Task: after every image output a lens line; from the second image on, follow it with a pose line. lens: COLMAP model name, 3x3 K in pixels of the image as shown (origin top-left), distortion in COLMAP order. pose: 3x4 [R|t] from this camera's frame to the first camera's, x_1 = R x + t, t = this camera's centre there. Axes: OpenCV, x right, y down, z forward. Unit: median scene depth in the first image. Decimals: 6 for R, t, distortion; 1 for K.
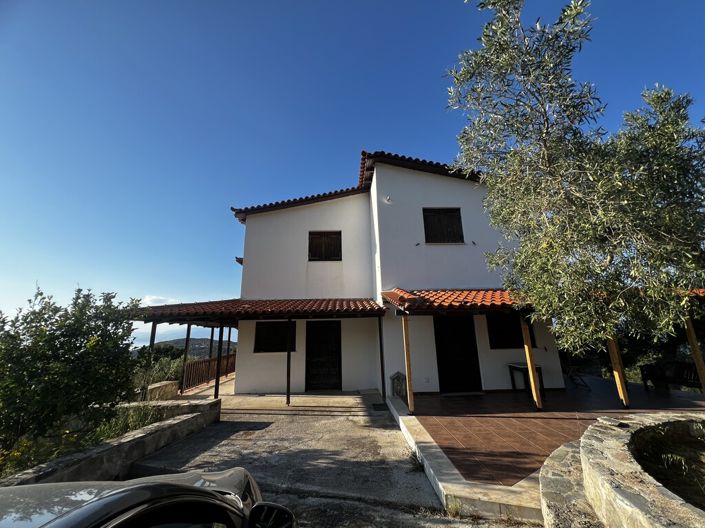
lens RADIAL K [[282.5, 0, 351.9], [0, 282.5, 265.4], [0, 0, 1]] dist [-0.002654, 0.000637]
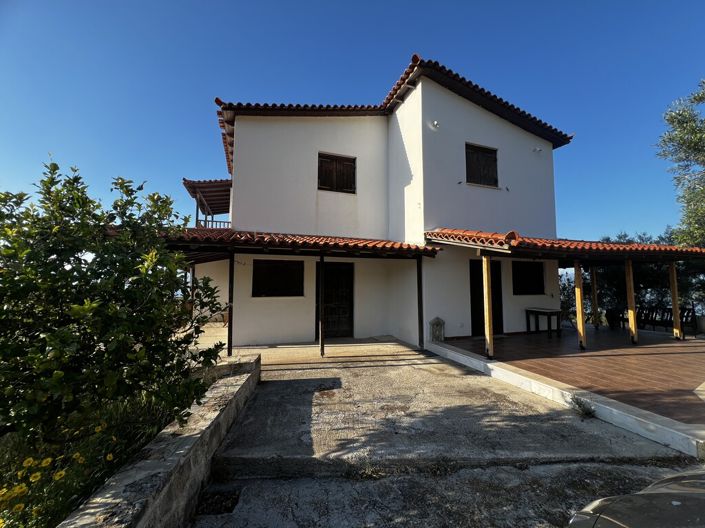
lens RADIAL K [[282.5, 0, 352.7], [0, 282.5, 262.9], [0, 0, 1]] dist [-0.001866, -0.000271]
pose [[0.953275, 0.045850, 0.298604, -0.347027], [-0.092871, 0.985028, 0.145238, 0.078287], [-0.287474, -0.166183, 0.943261, 0.196881]]
